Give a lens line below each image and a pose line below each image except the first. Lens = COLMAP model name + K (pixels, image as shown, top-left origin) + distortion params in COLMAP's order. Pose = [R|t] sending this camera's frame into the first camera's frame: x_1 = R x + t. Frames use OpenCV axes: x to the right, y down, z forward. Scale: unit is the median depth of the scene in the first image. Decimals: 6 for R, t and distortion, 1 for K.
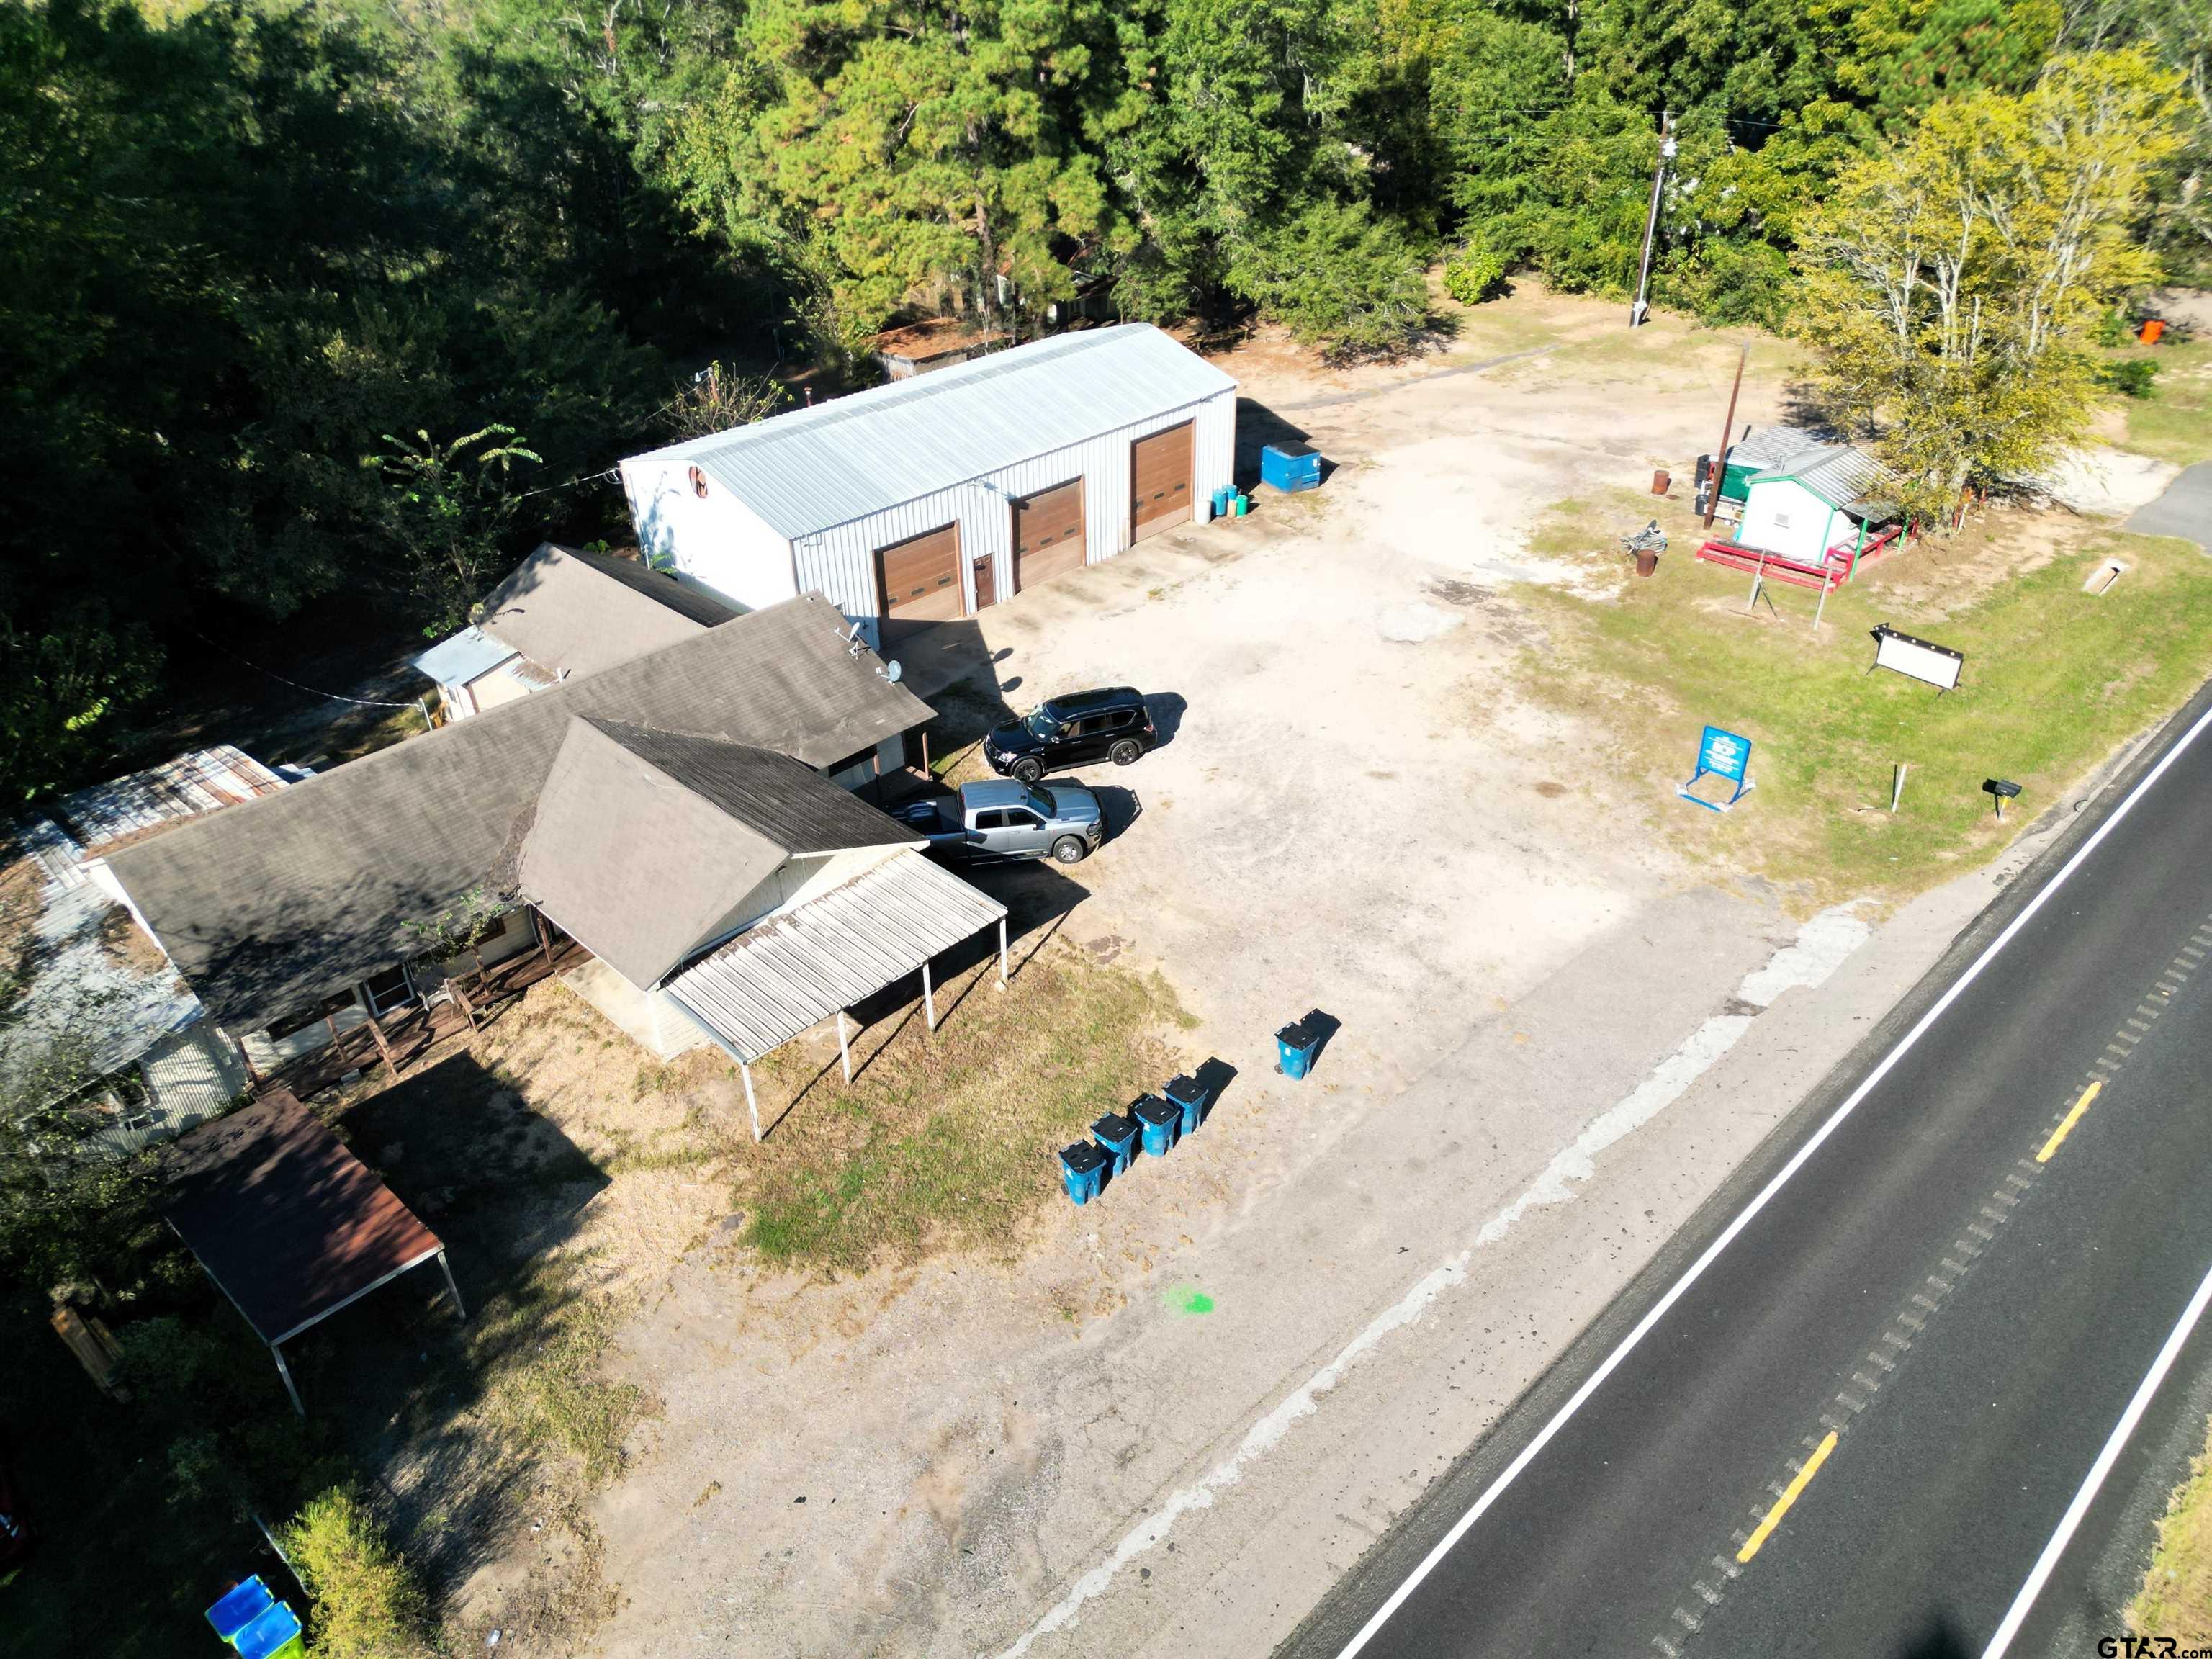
lens RADIAL K [[1557.5, 0, 1106.0], [0, 1557.5, 829.5], [0, 0, 1]] dist [0.067082, -0.060781]
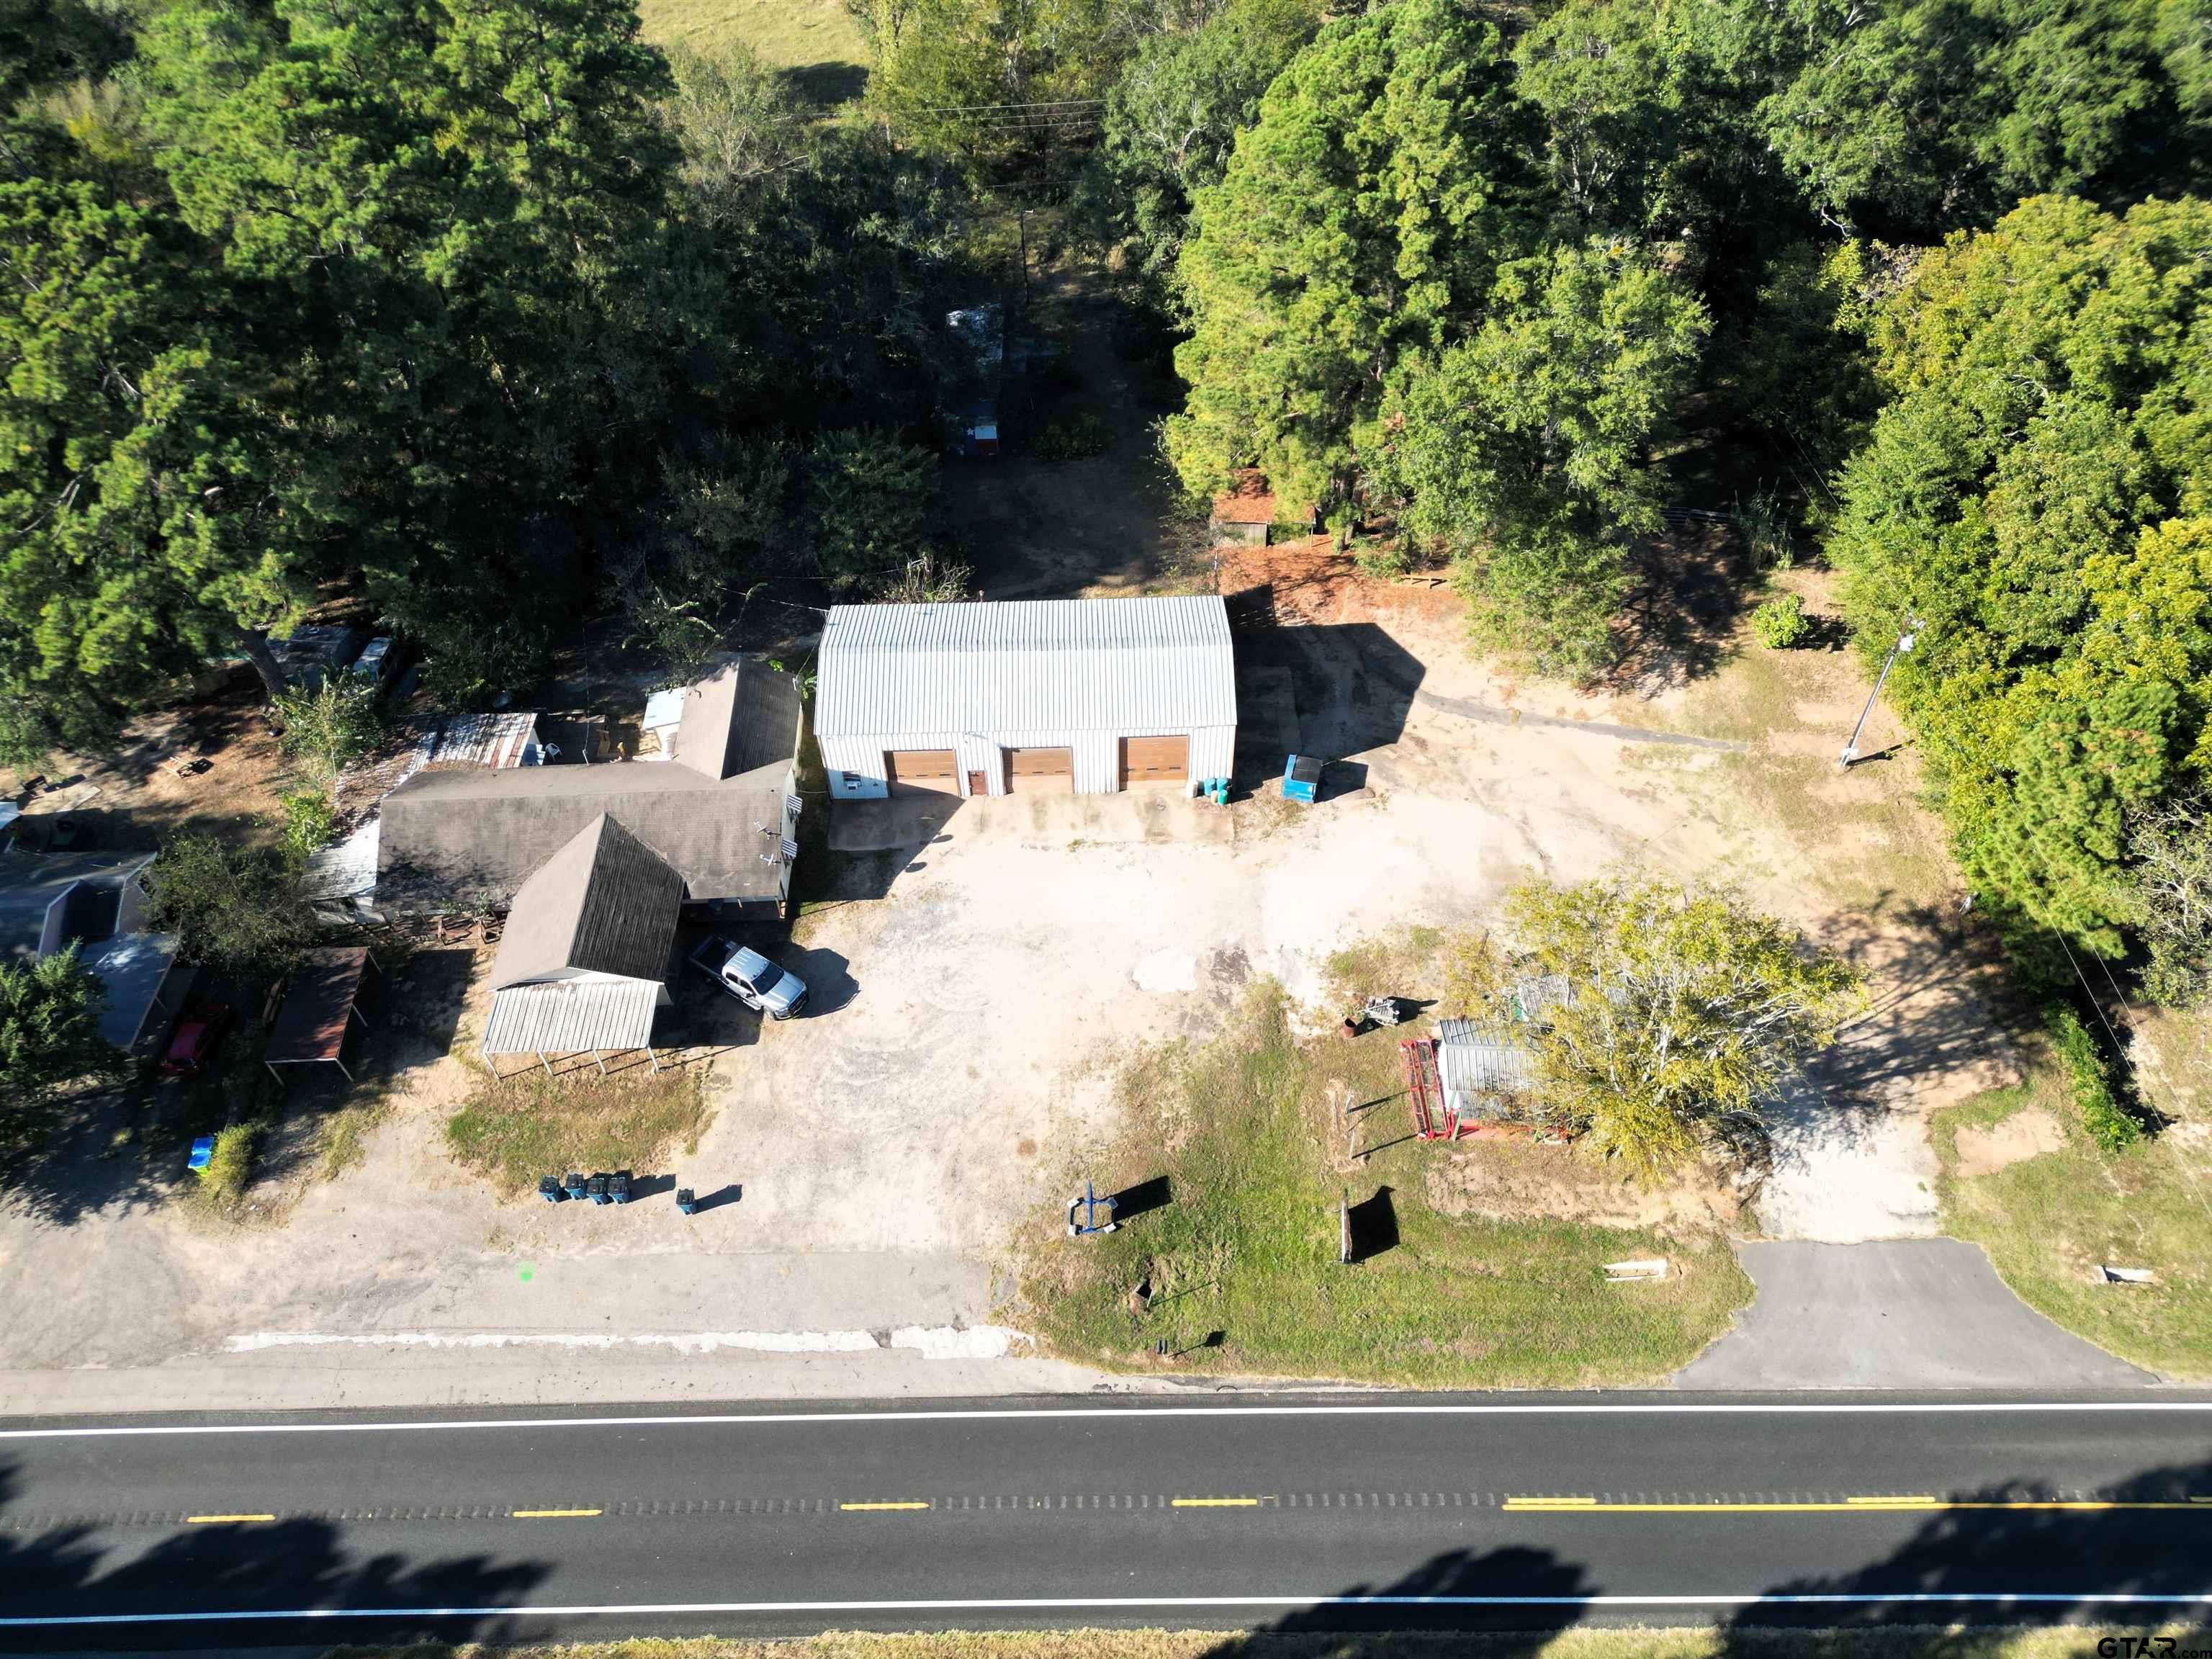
lens RADIAL K [[1557.5, 0, 1106.0], [0, 1557.5, 829.5], [0, 0, 1]] dist [0.067082, -0.060781]
pose [[0.724147, 0.521655, -0.451096, 0.963925], [-0.375440, 0.846870, 0.376638, -0.995553], [0.578495, -0.103382, 0.809108, -0.179468]]
